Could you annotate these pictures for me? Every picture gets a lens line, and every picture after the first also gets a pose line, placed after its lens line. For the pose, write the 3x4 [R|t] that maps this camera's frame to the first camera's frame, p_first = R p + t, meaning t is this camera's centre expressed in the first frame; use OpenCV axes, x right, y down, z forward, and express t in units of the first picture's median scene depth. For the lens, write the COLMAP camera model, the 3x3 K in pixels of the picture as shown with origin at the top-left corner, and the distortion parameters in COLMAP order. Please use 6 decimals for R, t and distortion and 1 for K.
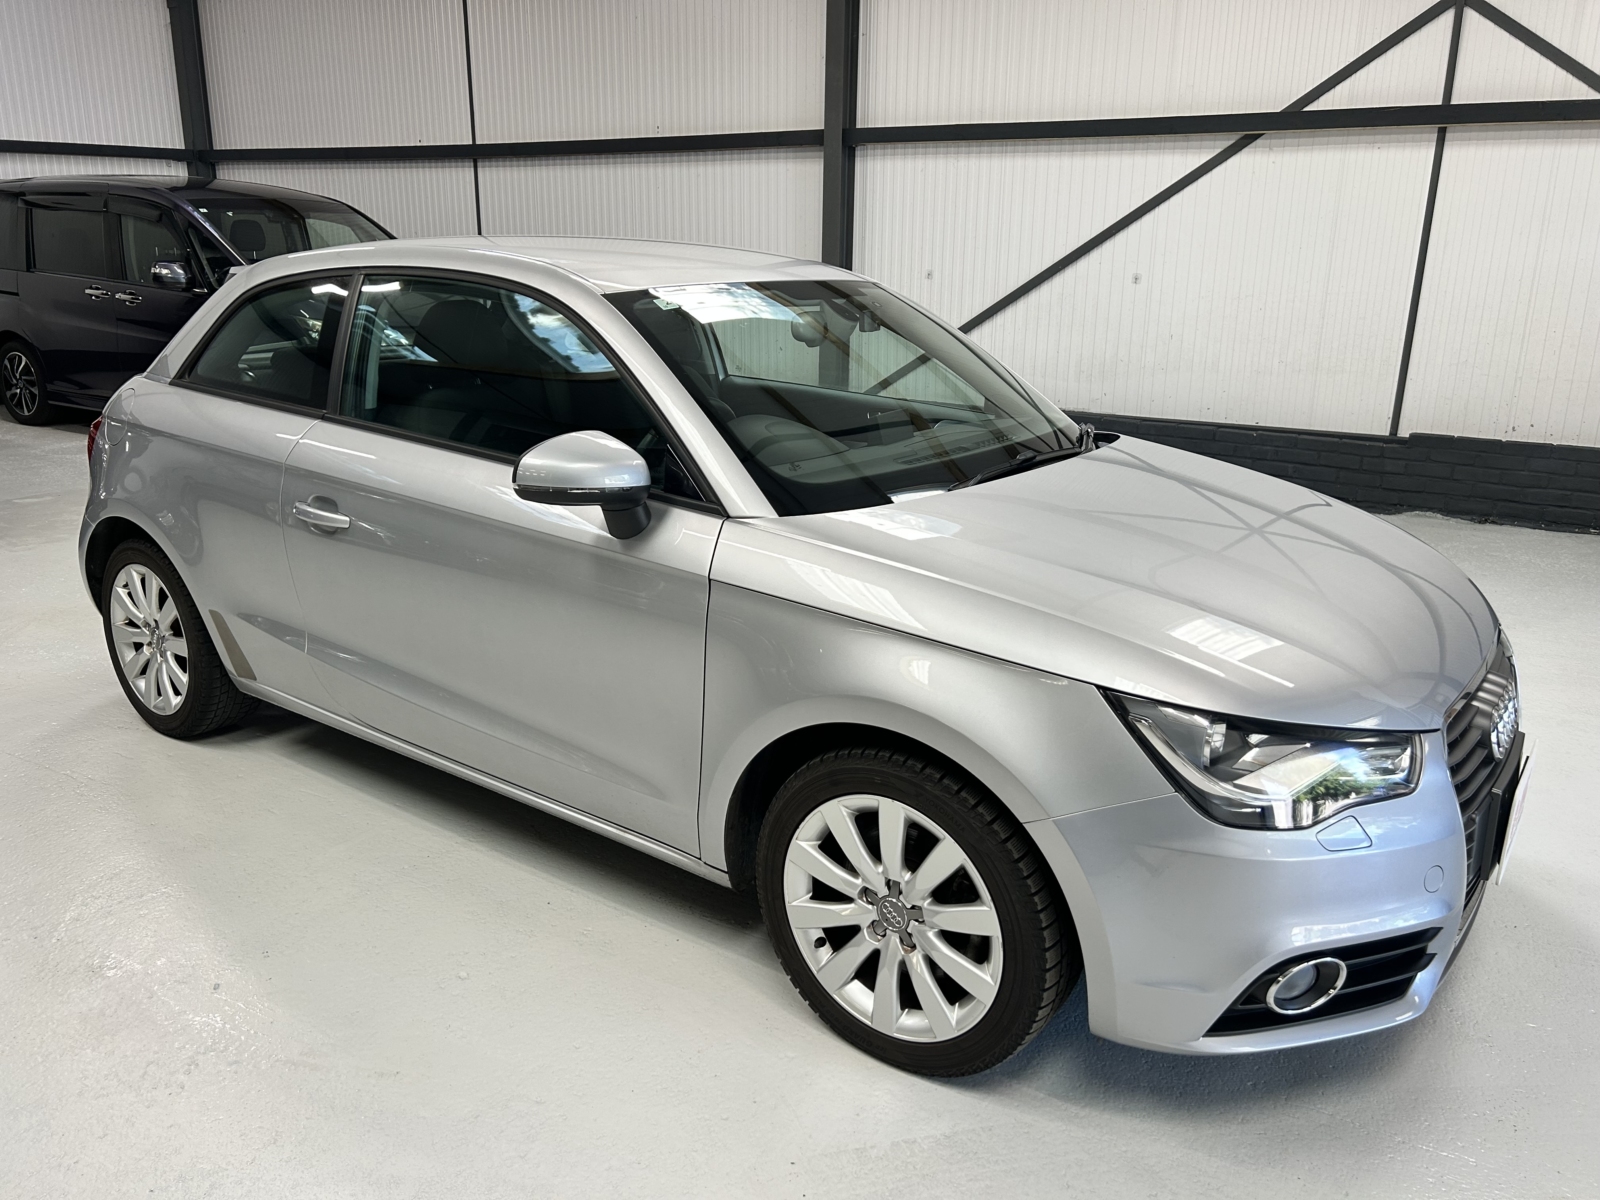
lens RADIAL K [[1217.8, 0, 804.5], [0, 1217.8, 607.9], [0, 0, 1]] dist [0.054157, -0.061885]
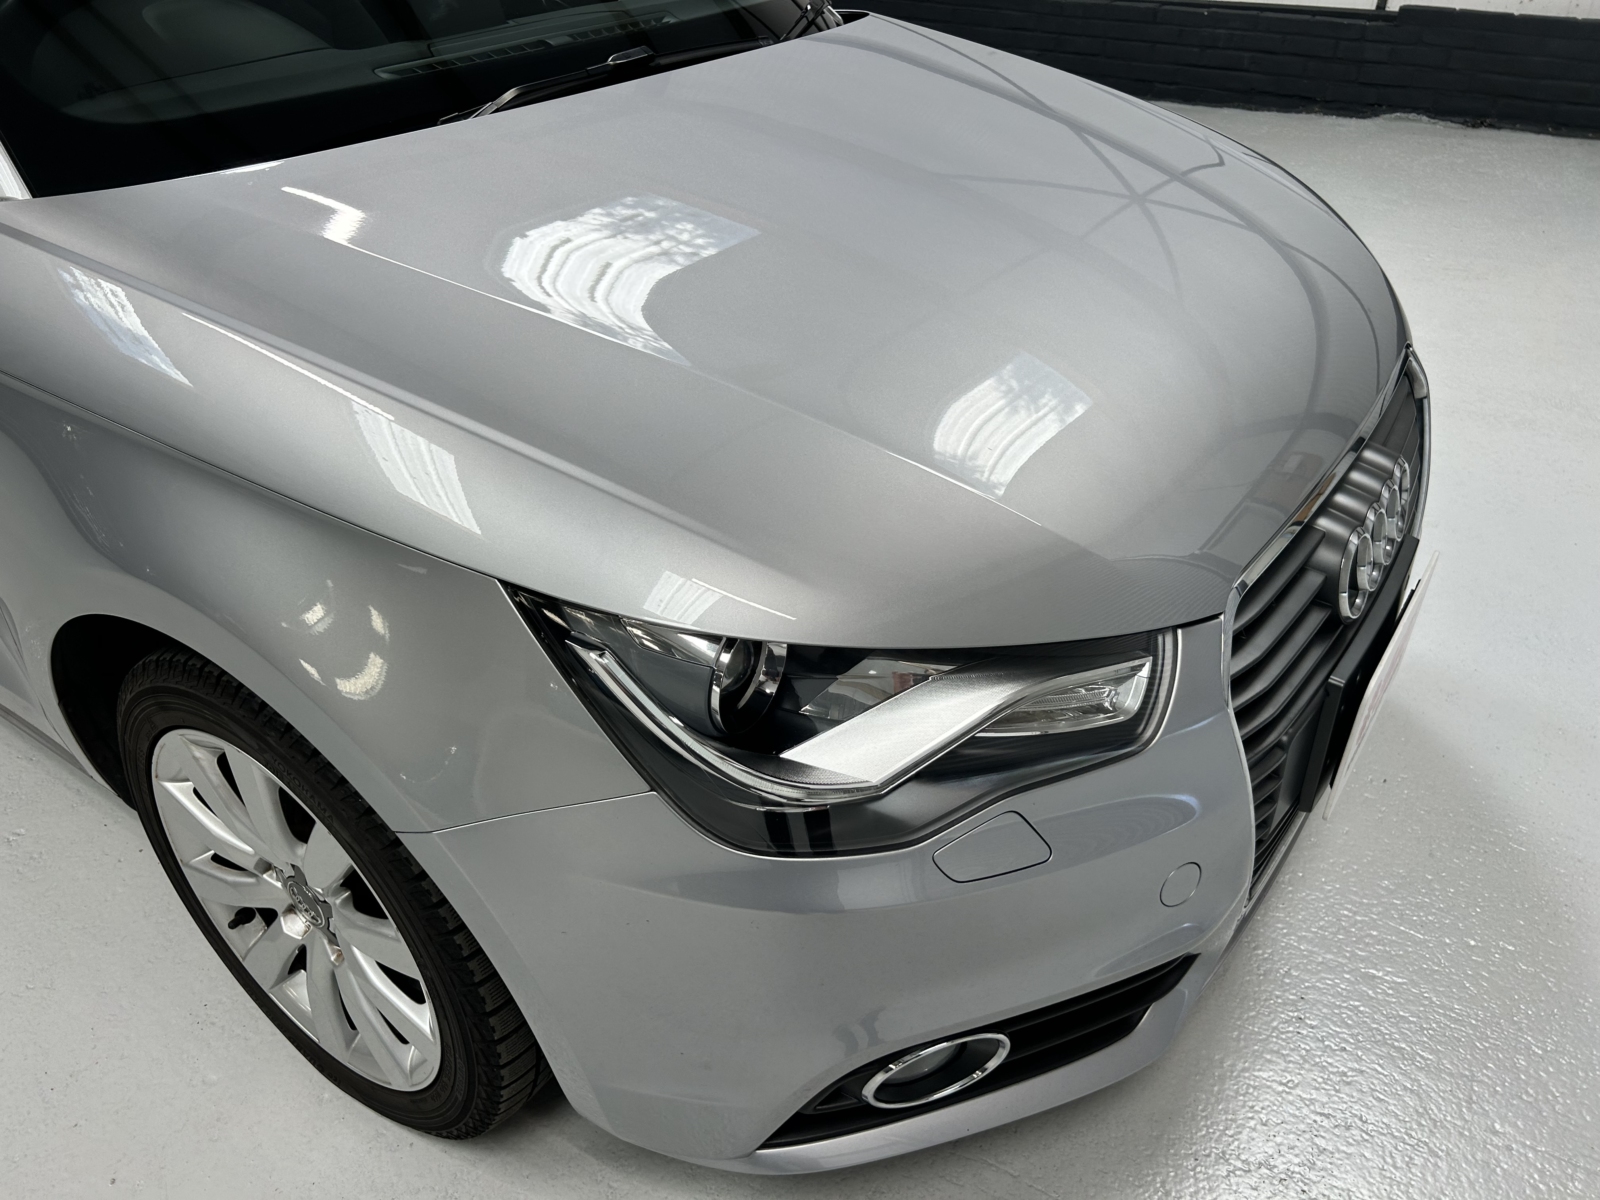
lens RADIAL K [[1217.8, 0, 792.8], [0, 1217.8, 597.3], [0, 0, 1]] dist [0.054157, -0.061885]
pose [[0.999703, -0.024383, 0.000109, 0.296221], [0.023304, 0.956786, 0.289856, -0.056750], [-0.007172, -0.289768, 0.957070, 0.445752]]
